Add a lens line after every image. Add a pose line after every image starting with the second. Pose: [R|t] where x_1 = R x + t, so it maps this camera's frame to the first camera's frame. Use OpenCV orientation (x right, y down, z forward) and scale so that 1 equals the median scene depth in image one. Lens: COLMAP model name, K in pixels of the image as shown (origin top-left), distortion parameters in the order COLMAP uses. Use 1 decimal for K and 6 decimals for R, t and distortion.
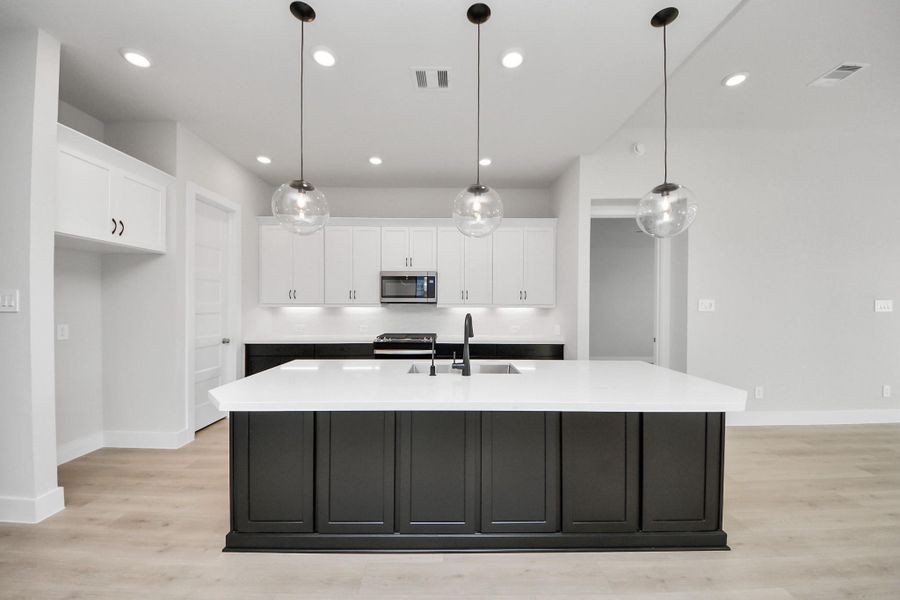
lens RADIAL K [[322.7, 0, 447.3], [0, 322.7, 305.6], [0, 0, 1]] dist [0.015995, -0.015567]
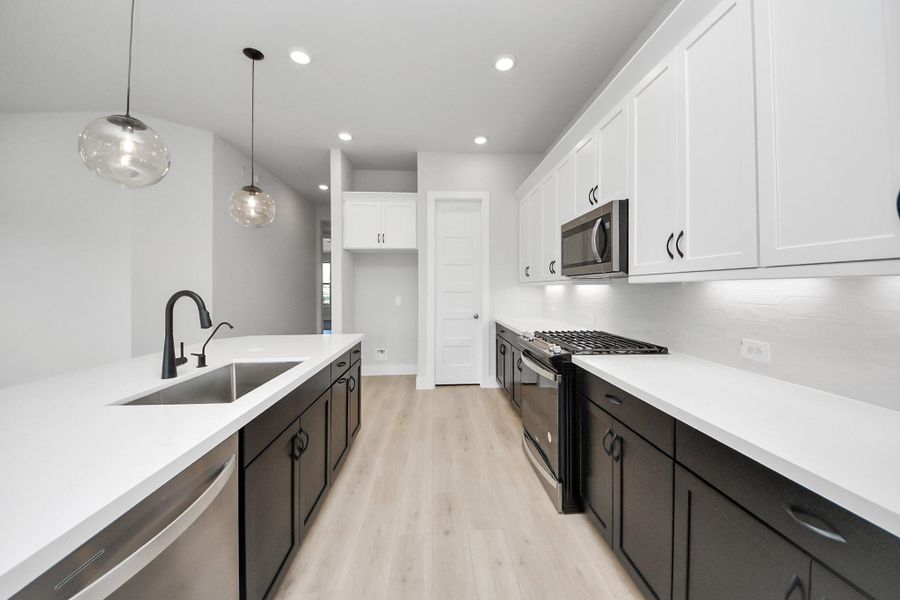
lens RADIAL K [[328.4, 0, 453.0], [0, 328.4, 291.7], [0, 0, 1]] dist [0.000176, -0.000031]
pose [[0.055803, 0.001457, -0.998441, 0.515287], [0.005250, 0.999985, 0.001753, 0.022307], [0.998428, -0.005340, 0.055795, 0.985272]]
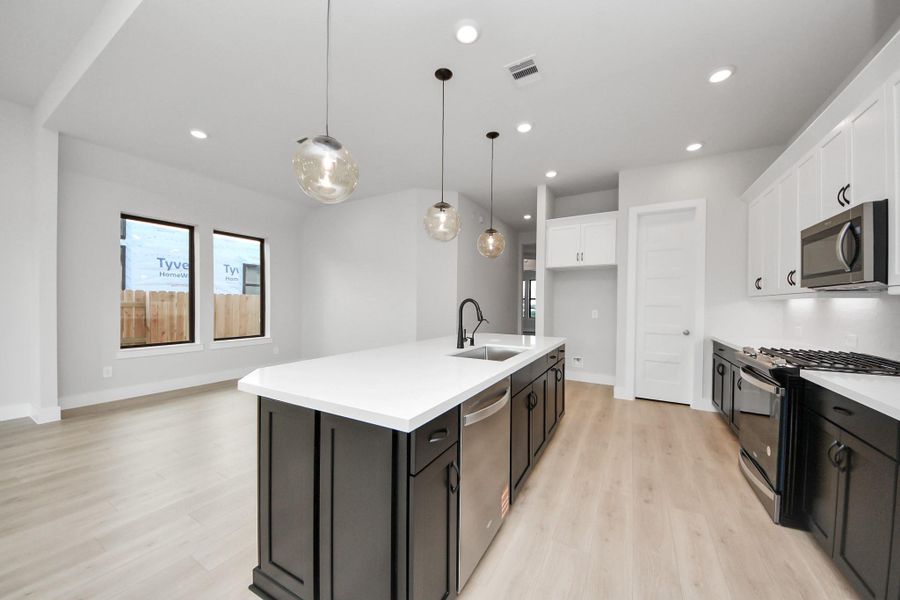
lens RADIAL K [[322.7, 0, 447.3], [0, 322.7, 305.6], [0, 0, 1]] dist [0.015995, -0.015567]
pose [[-0.498844, -0.008644, -0.866649, 0.726692], [-0.011605, 0.999927, -0.003294, 0.037414], [0.866614, 0.008414, -0.498908, 0.978031]]
